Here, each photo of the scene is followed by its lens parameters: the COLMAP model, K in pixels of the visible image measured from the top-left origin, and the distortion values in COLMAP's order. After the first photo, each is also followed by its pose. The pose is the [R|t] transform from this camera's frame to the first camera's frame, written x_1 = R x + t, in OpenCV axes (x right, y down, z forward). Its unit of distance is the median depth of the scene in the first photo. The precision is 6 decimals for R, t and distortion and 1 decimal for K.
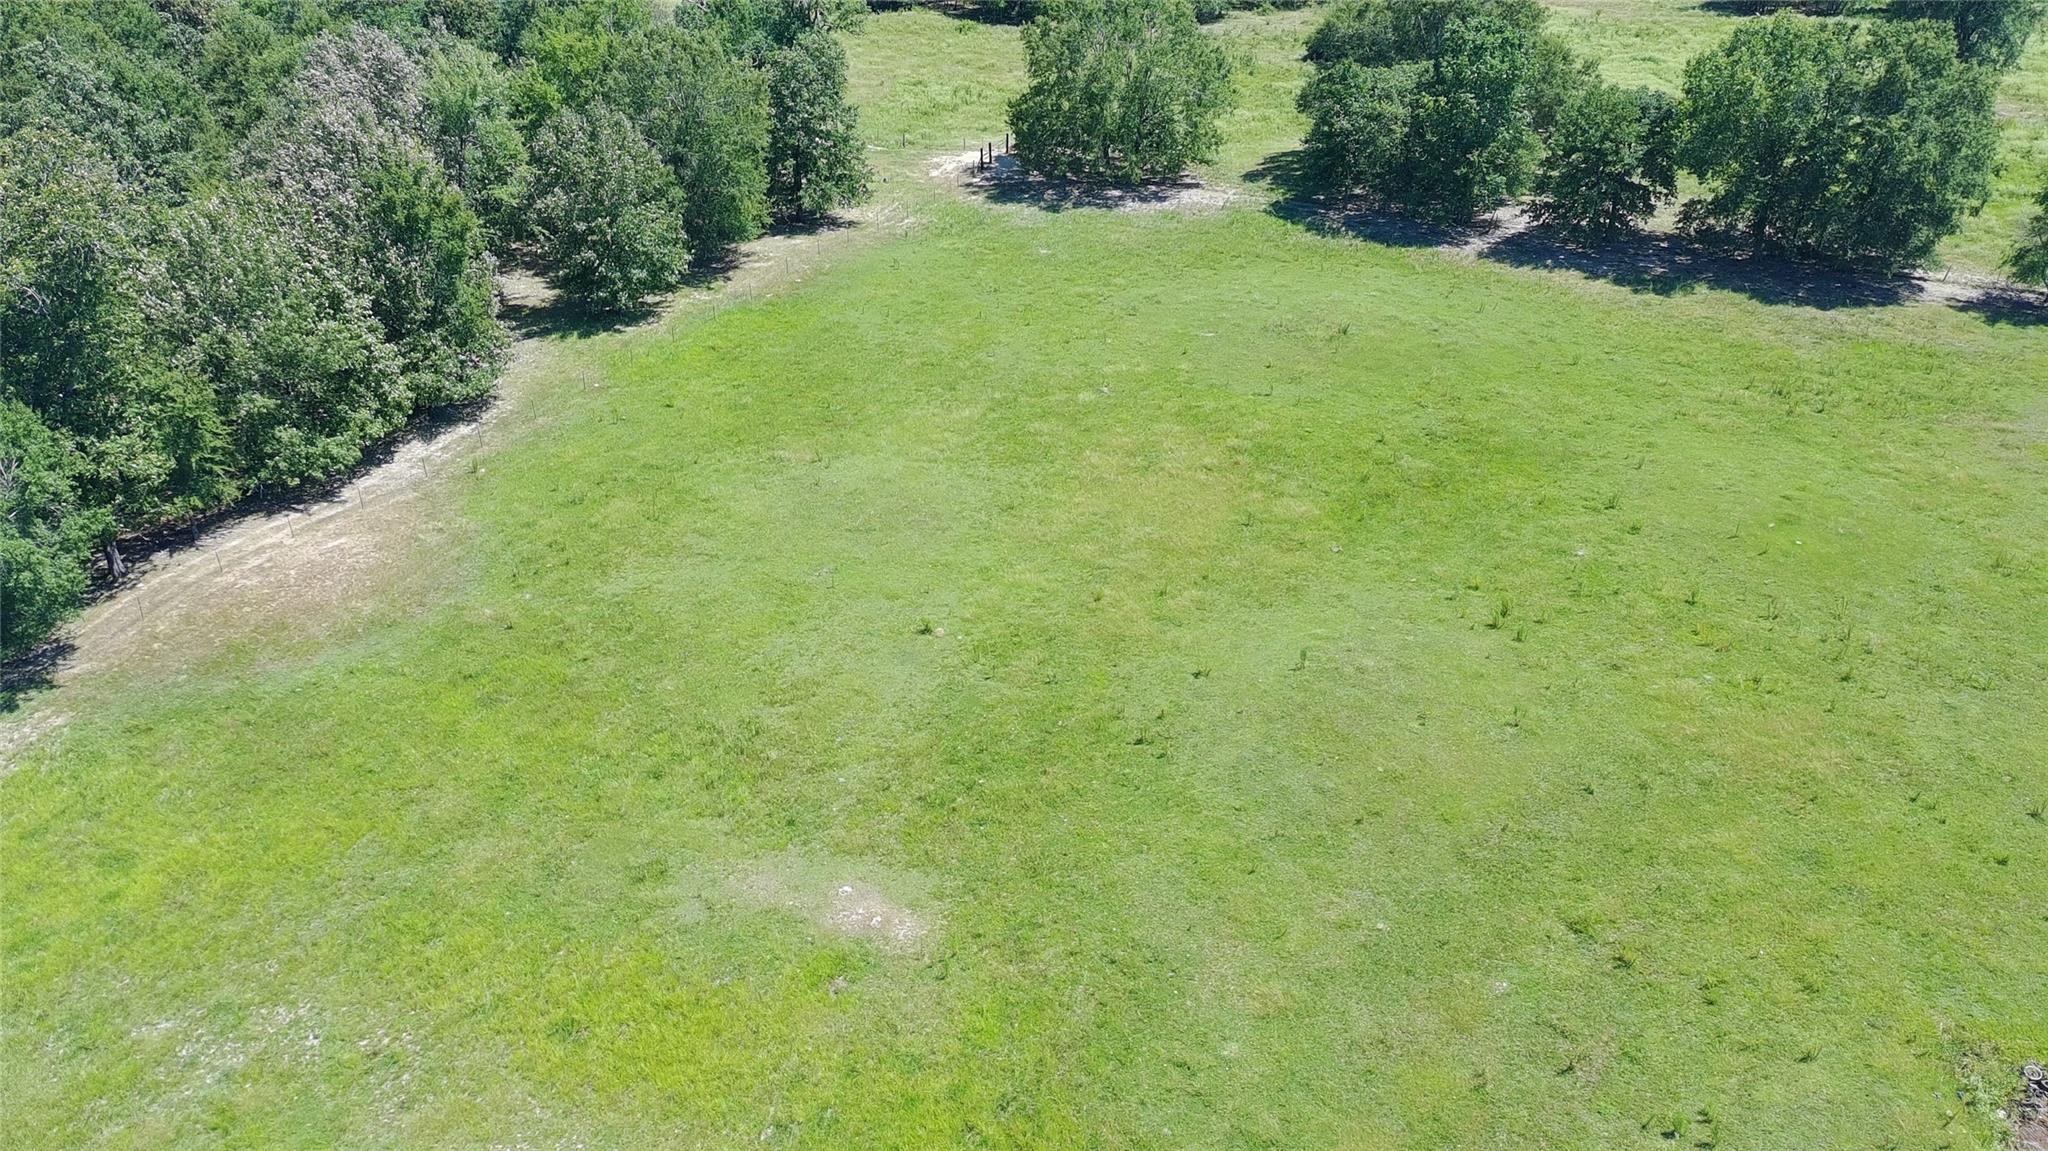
lens RADIAL K [[1536.3, 0, 1019.4], [0, 1536.3, 580.6], [0, 0, 1]] dist [-0.007528, -0.000464]
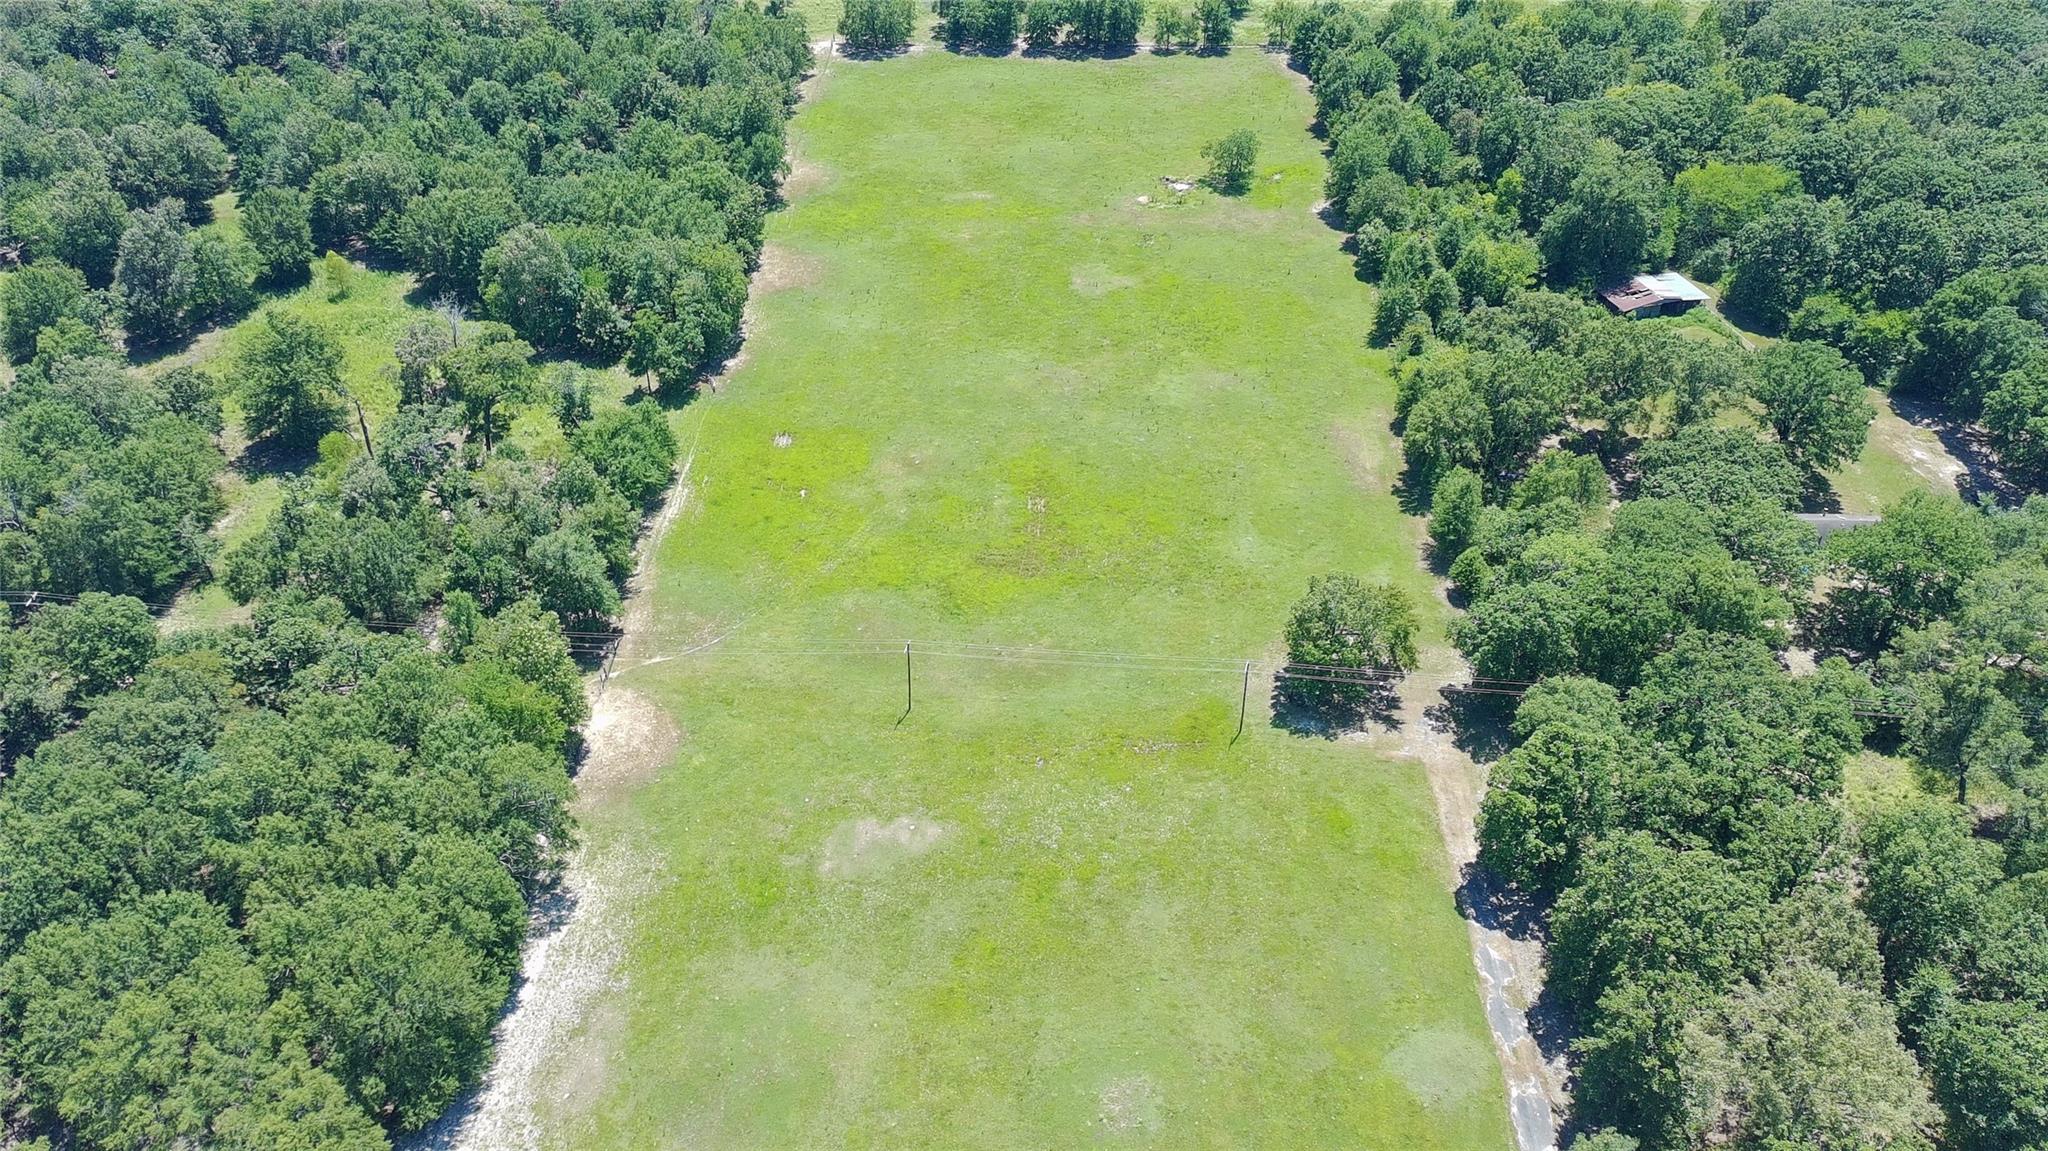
lens RADIAL K [[1536.3, 0, 1025.7], [0, 1536.3, 576.4], [0, 0, 1]] dist [-0.007528, -0.000464]
pose [[0.904806, -0.245083, 0.348225, -1.153273], [0.197393, 0.965998, 0.166984, 0.335880], [-0.377310, -0.082351, 0.922418, -2.244754]]
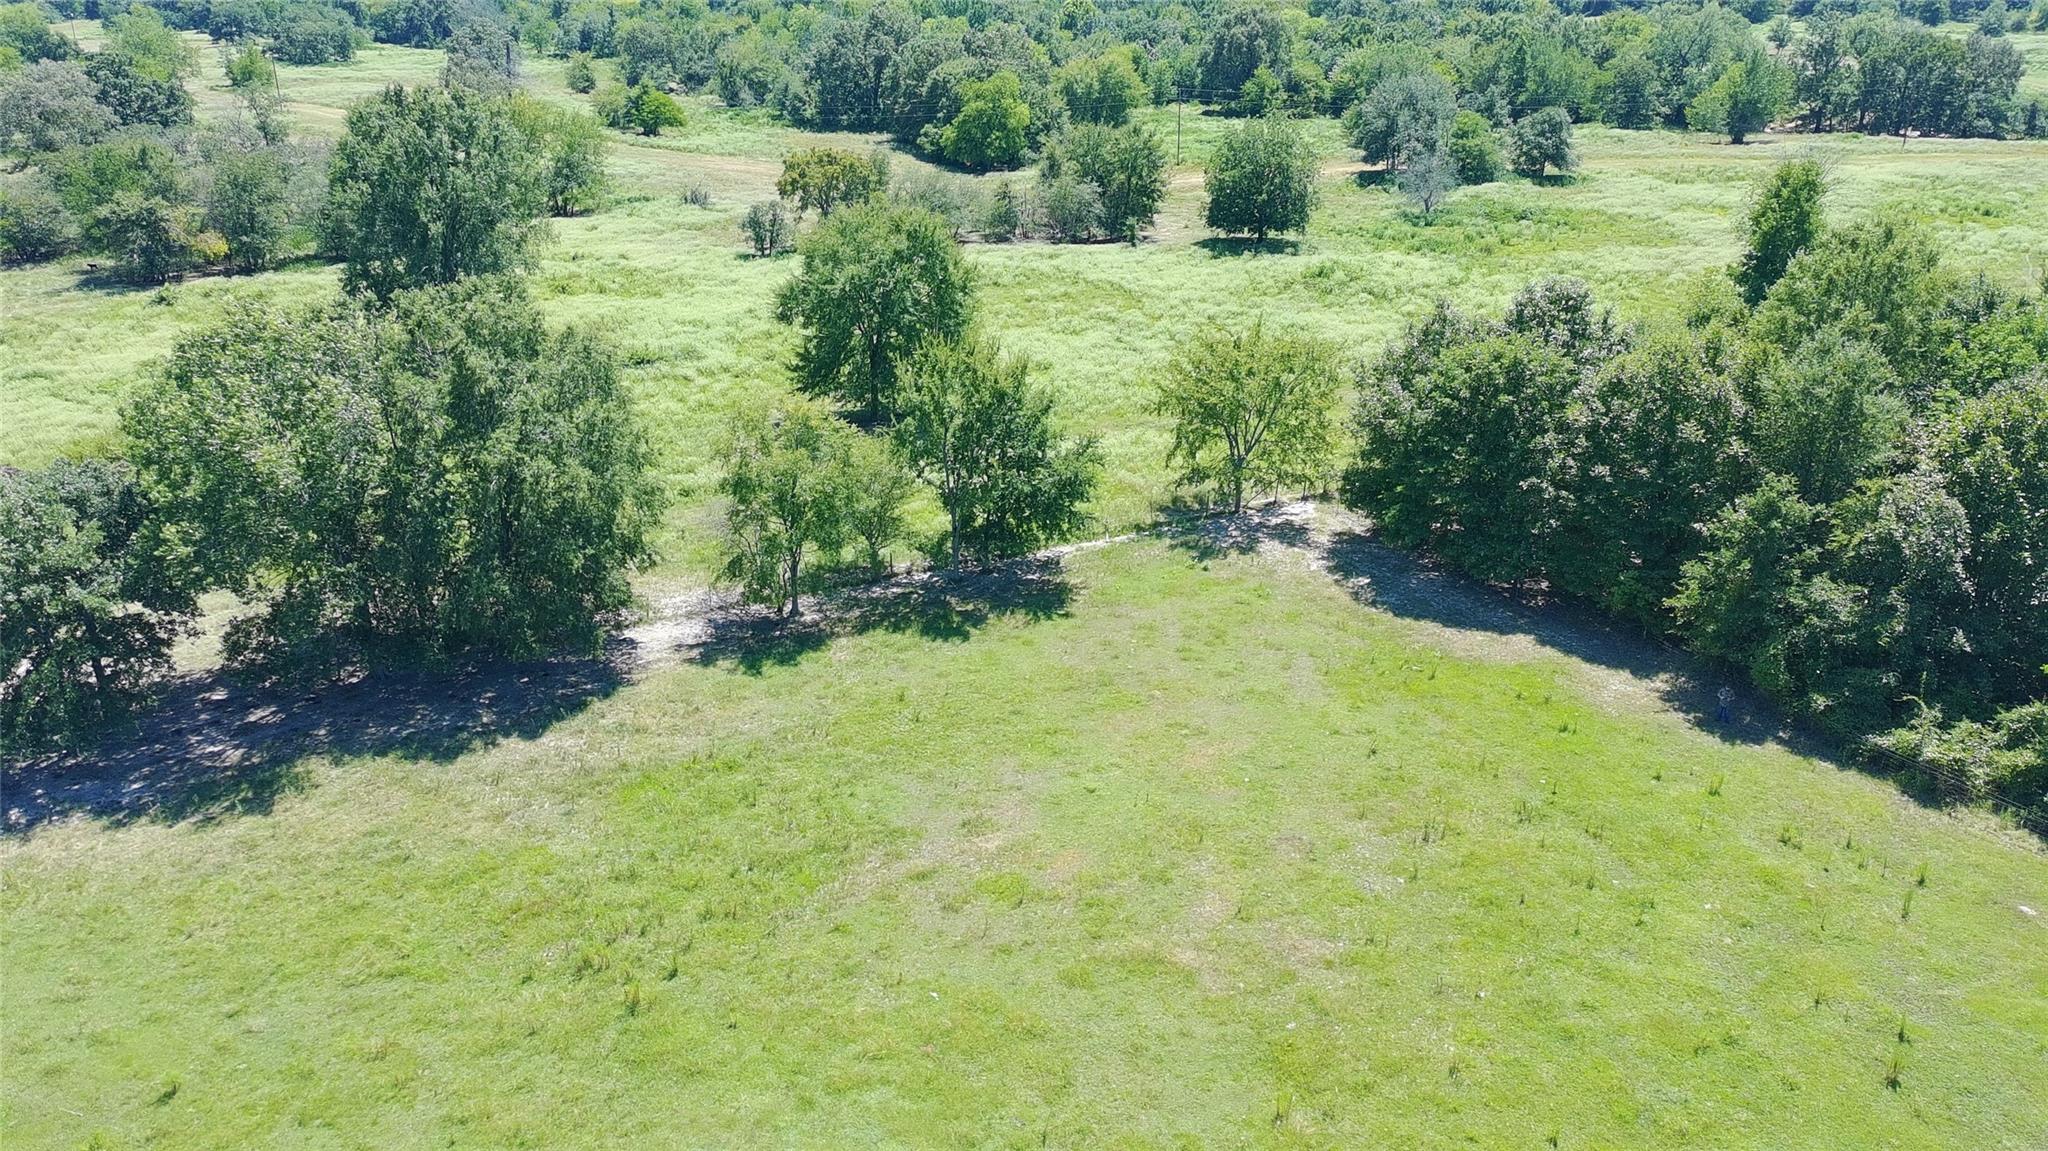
lens RADIAL K [[1536.3, 0, 1024.1], [0, 1536.3, 572.3], [0, 0, 1]] dist [-0.007528, -0.000464]
pose [[0.568897, -0.303423, 0.764389, 0.184394], [0.396564, 0.915467, 0.068249, -0.195866], [-0.720481, 0.264302, 0.641133, 0.439573]]
